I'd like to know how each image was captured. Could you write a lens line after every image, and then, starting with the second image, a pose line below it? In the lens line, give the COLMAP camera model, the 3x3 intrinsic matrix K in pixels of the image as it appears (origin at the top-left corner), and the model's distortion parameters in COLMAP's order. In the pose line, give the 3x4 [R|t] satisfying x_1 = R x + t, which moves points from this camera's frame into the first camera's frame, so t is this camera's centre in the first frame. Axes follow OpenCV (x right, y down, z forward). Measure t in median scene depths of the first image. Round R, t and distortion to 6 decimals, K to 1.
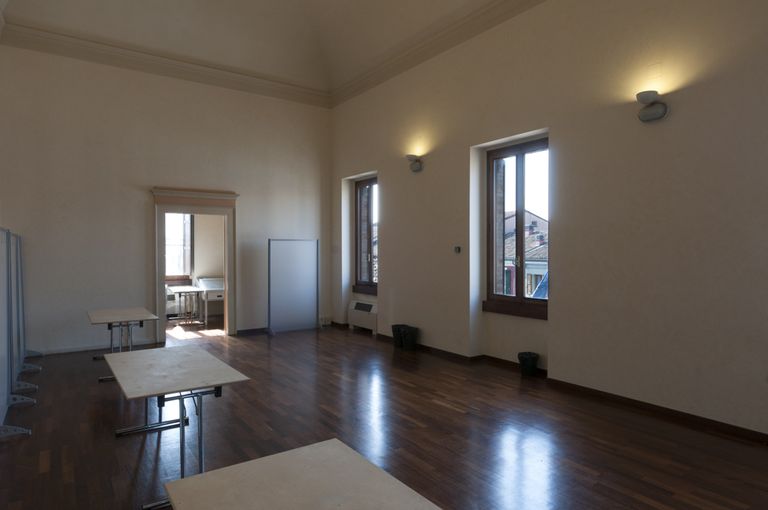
lens RADIAL K [[469.5, 0, 382.5], [0, 469.5, 255.1], [0, 0, 1]] dist [0.003332, 0.002564]
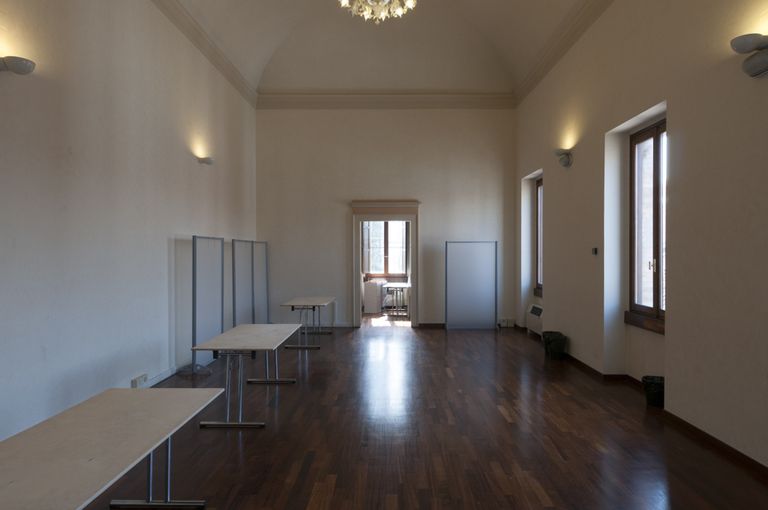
lens RADIAL K [[469.5, 0, 383.6], [0, 469.5, 253.8], [0, 0, 1]] dist [0.003332, 0.002564]
pose [[0.816465, 0.003040, -0.577387, 0.267829], [-0.007378, 0.999959, -0.005167, 0.000803], [0.577348, 0.008479, 0.816454, 0.038032]]
